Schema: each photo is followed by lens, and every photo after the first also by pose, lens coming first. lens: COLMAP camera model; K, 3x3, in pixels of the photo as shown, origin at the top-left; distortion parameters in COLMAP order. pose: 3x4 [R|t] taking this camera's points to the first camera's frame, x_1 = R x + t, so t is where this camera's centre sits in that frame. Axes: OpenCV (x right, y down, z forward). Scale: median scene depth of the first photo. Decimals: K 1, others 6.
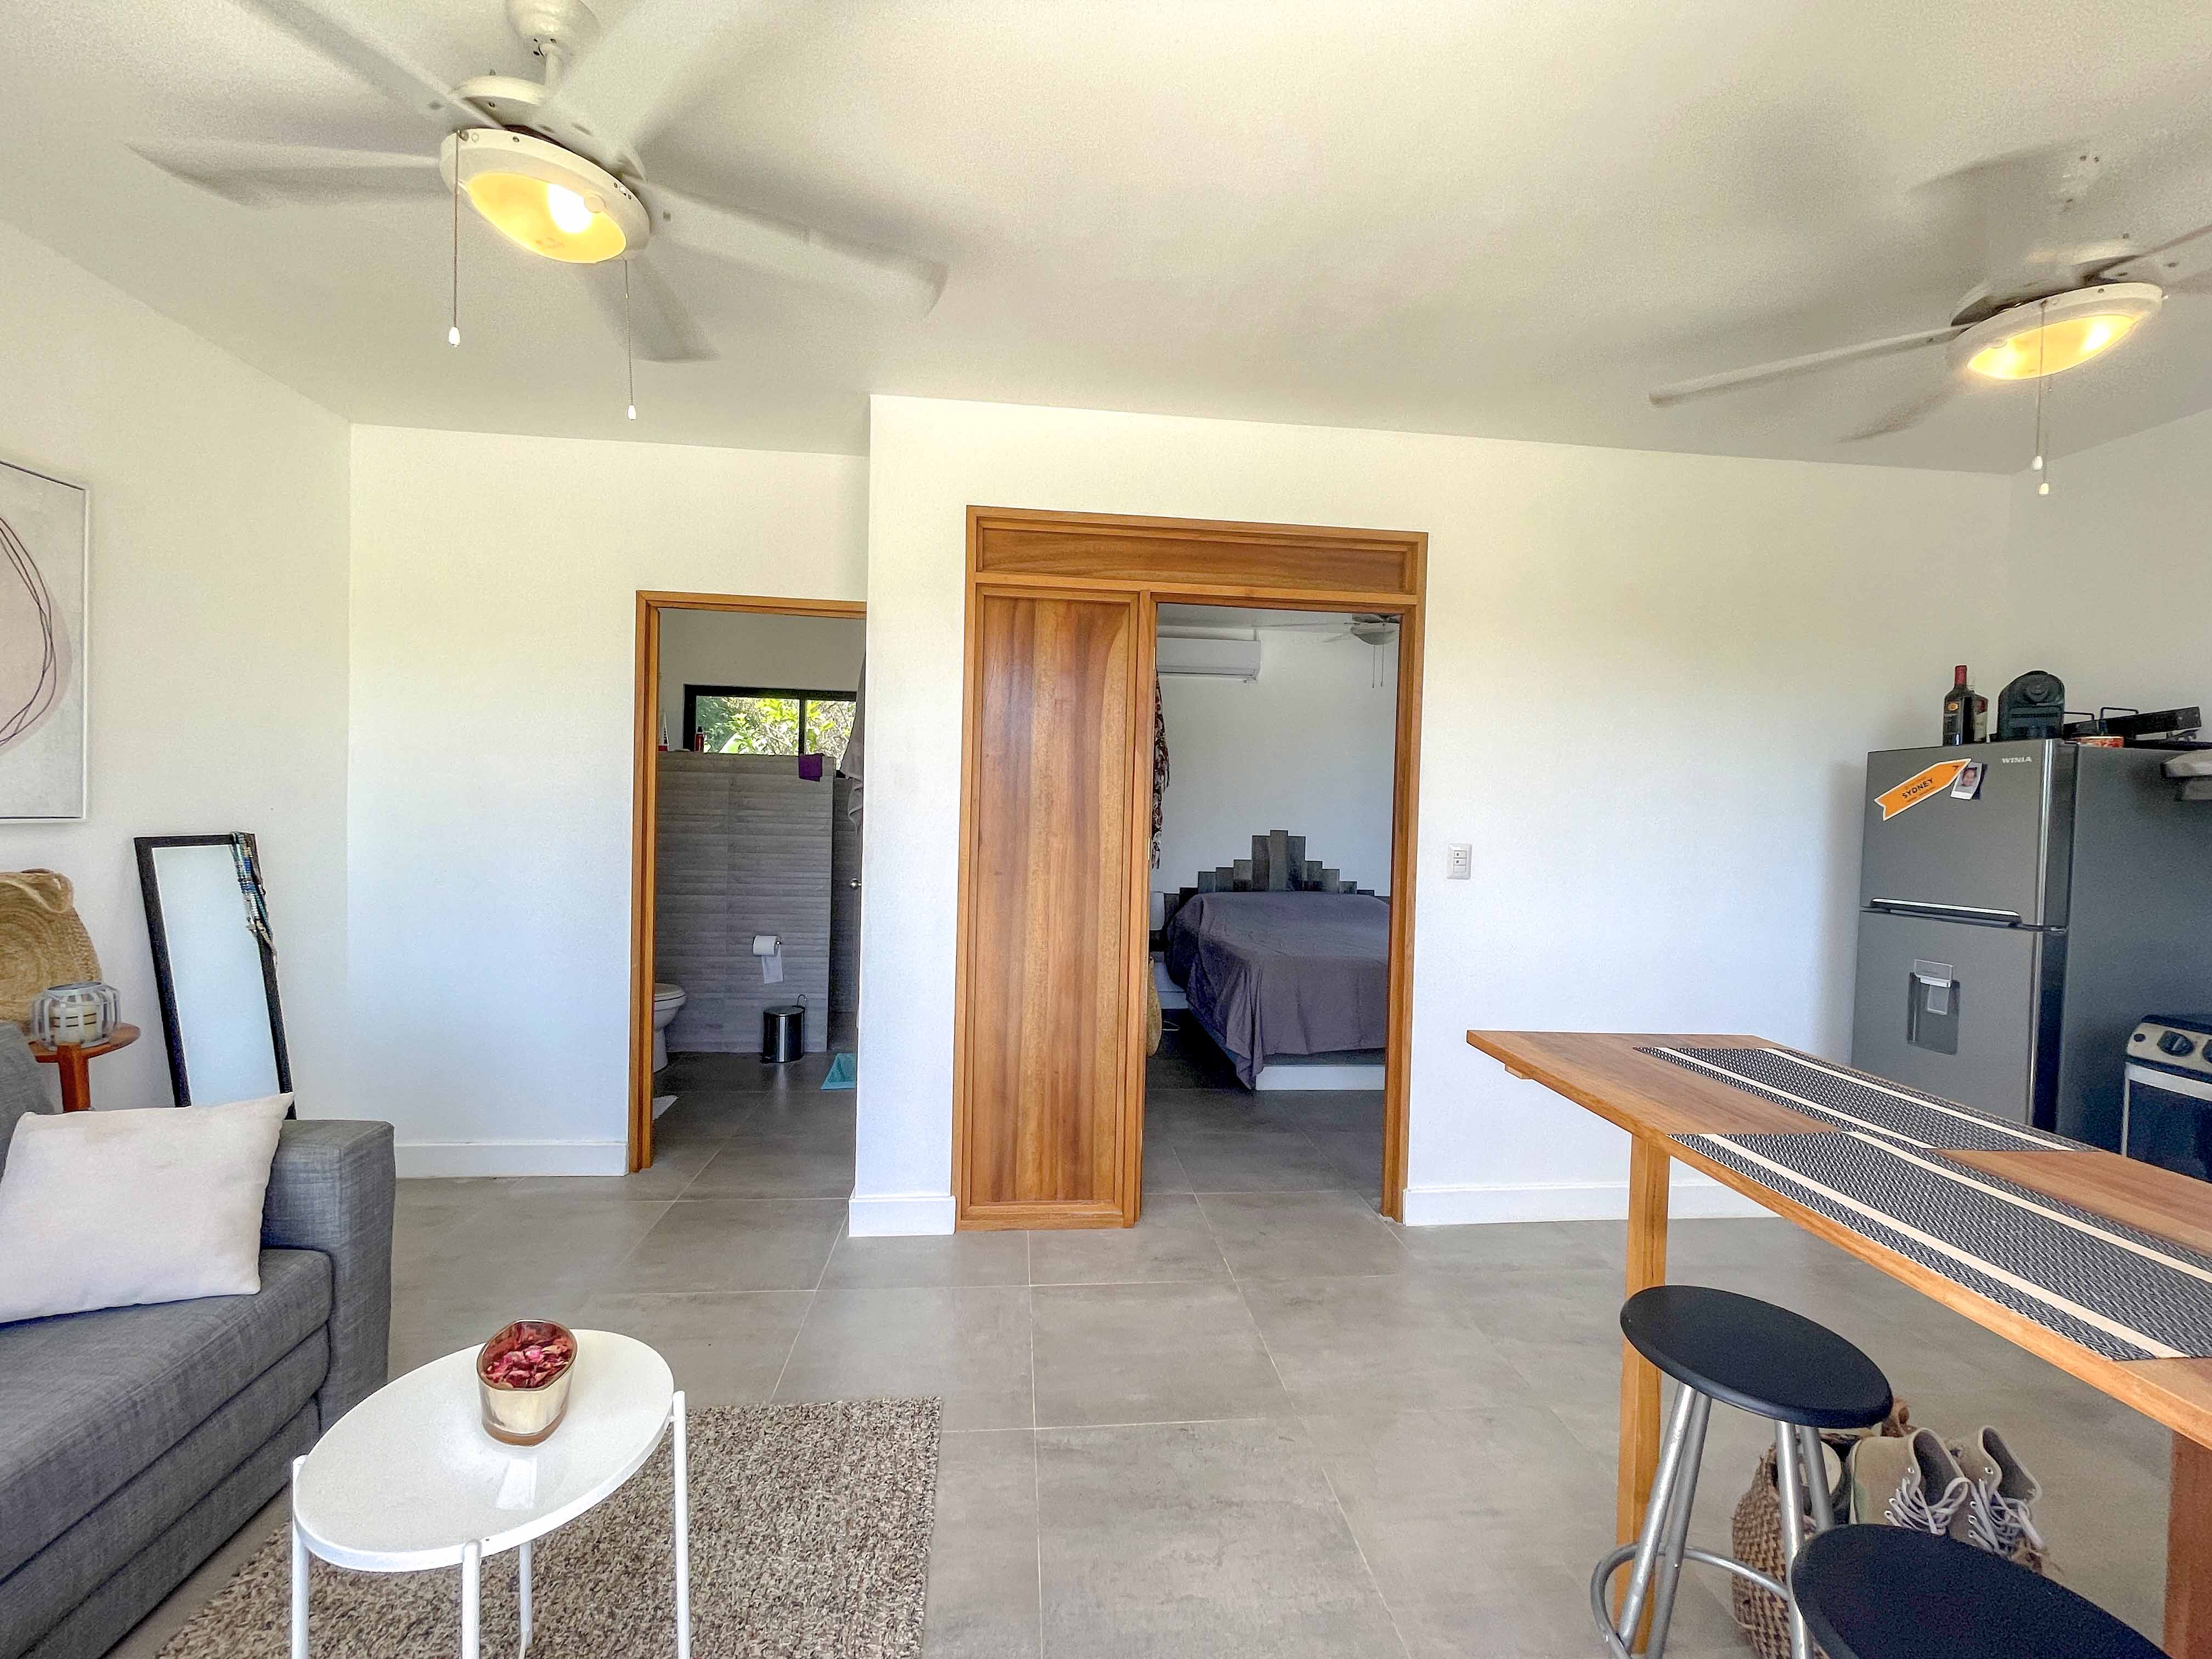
lens RADIAL K [[889.8, 0, 1111.3], [0, 889.8, 832.7], [0, 0, 1]] dist [-0.000134, 0.000234]
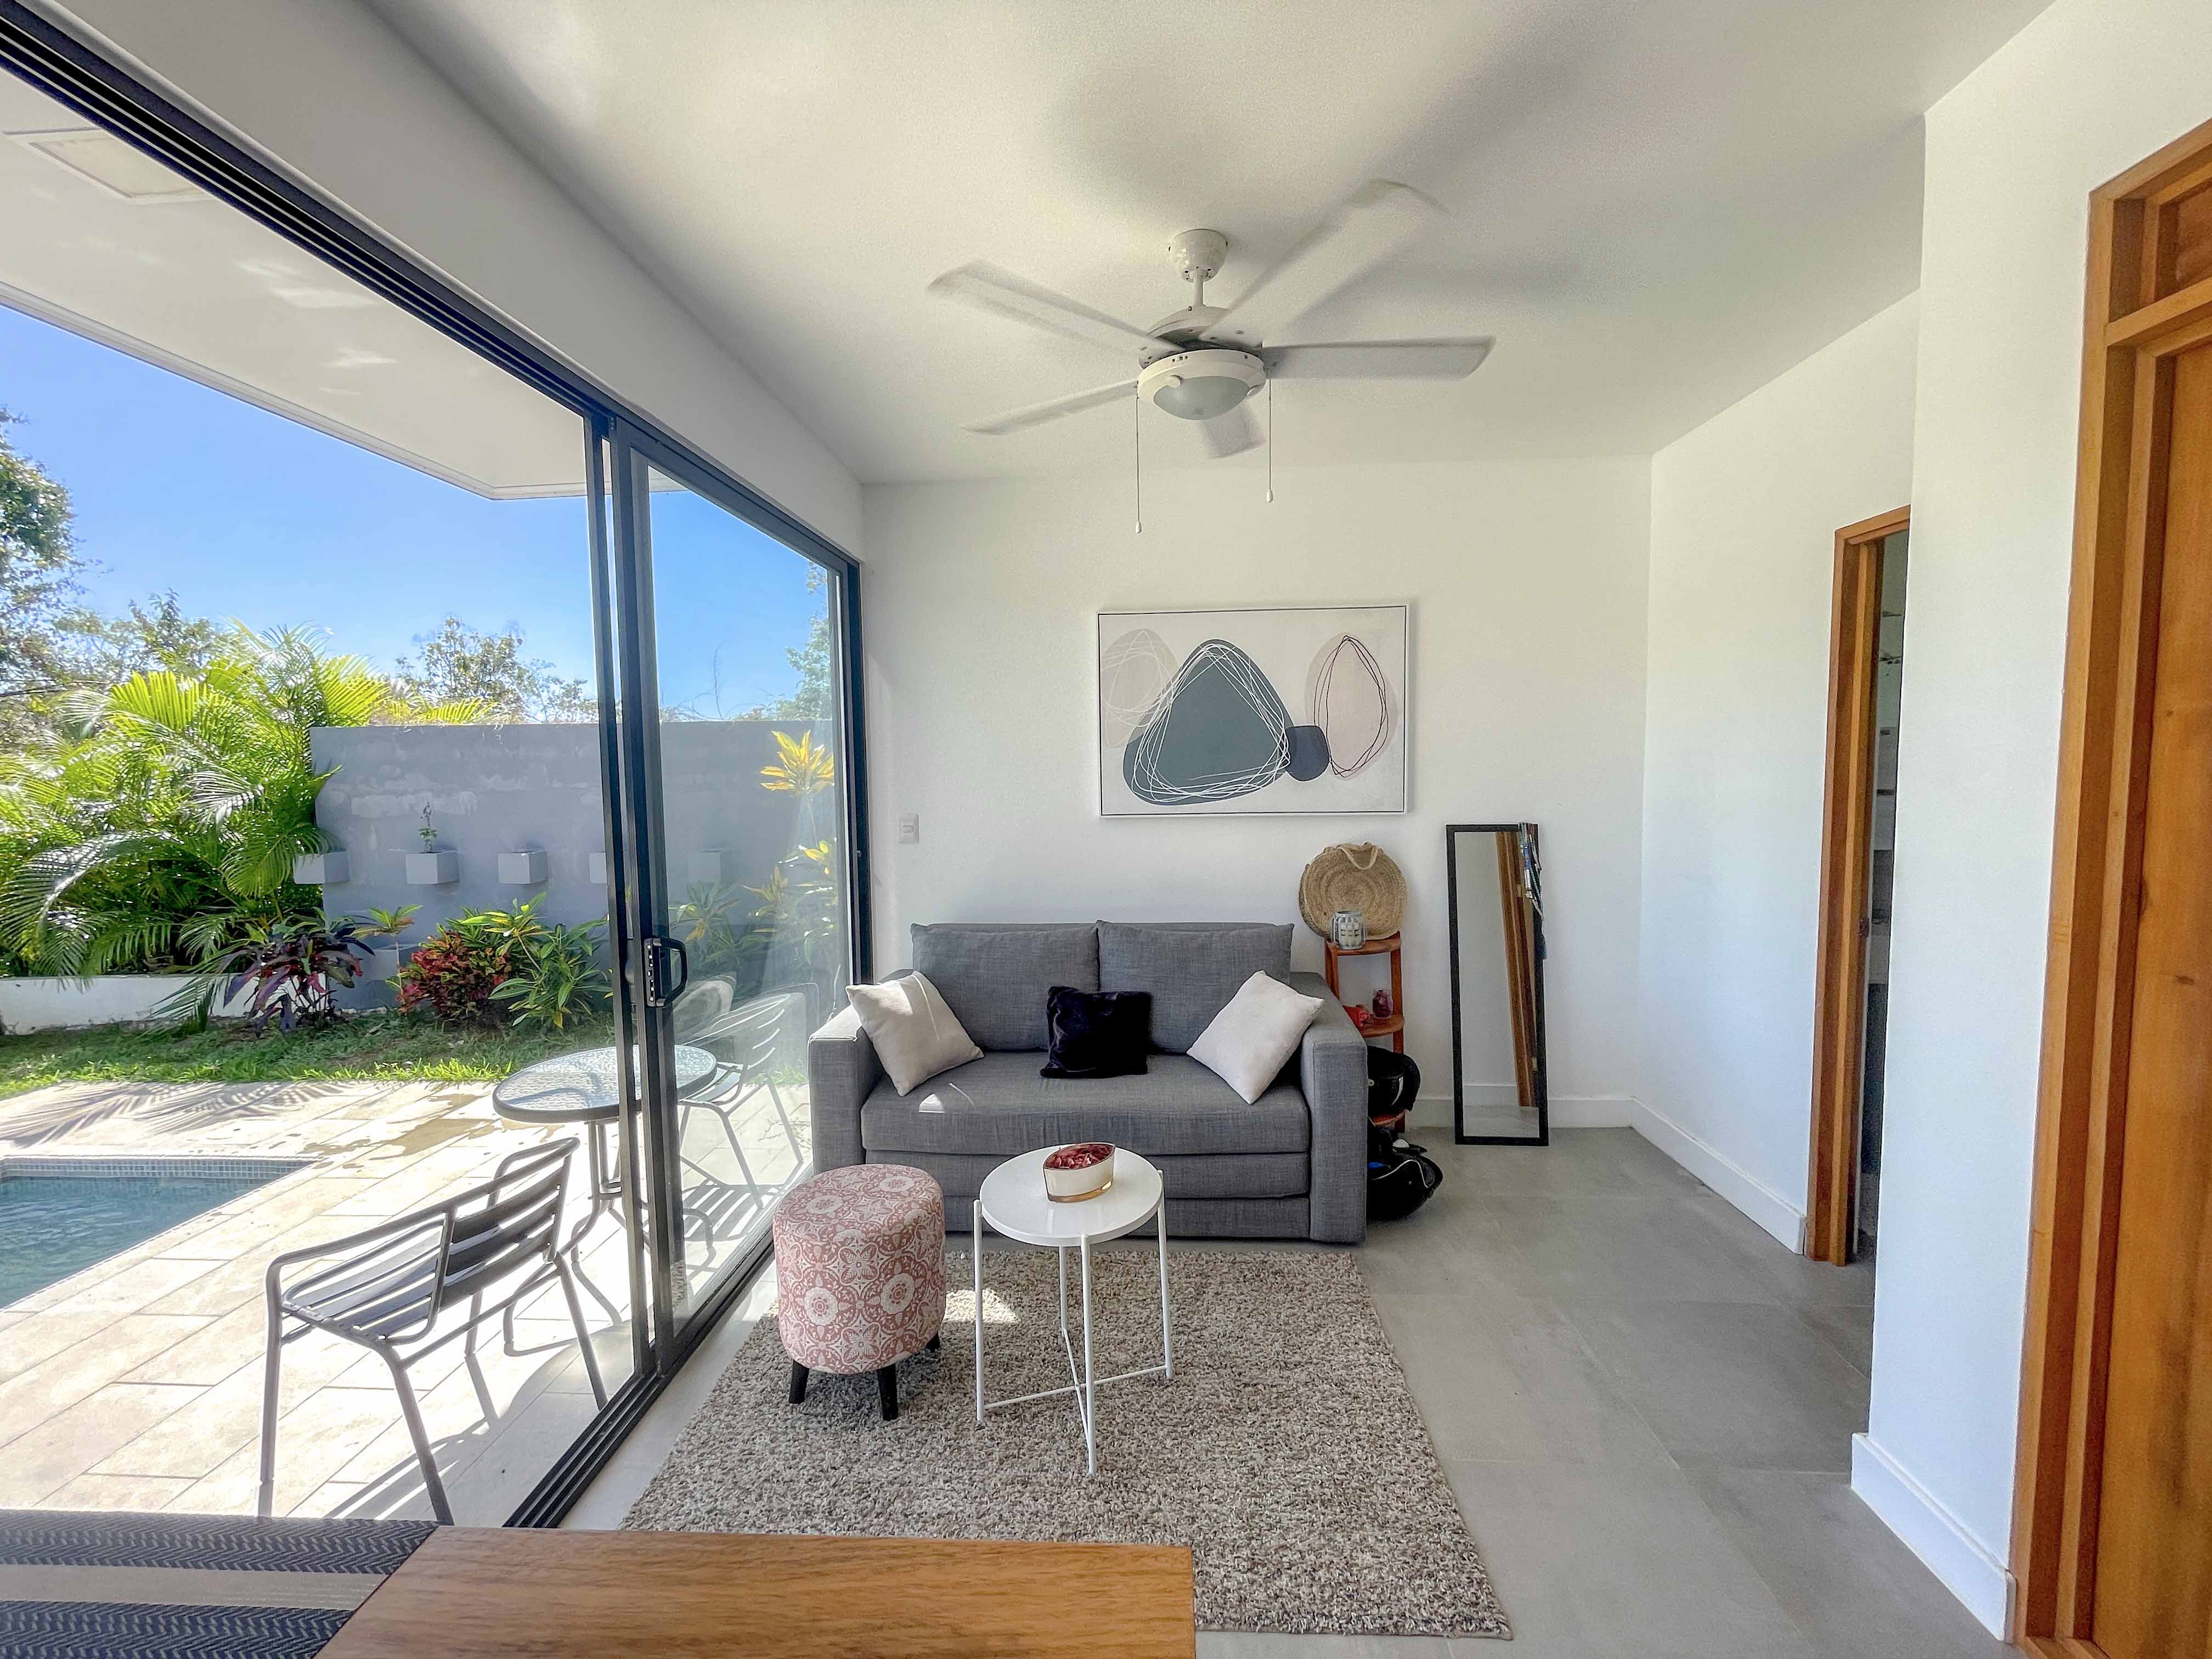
lens RADIAL K [[889.8, 0, 1100.5], [0, 889.8, 826.2], [0, 0, 1]] dist [-0.000134, 0.000234]
pose [[-0.170818, 0.043421, -0.984345, 0.546019], [-0.011813, 0.998866, 0.046112, -0.061537], [0.985232, 0.019505, -0.170111, 0.761028]]
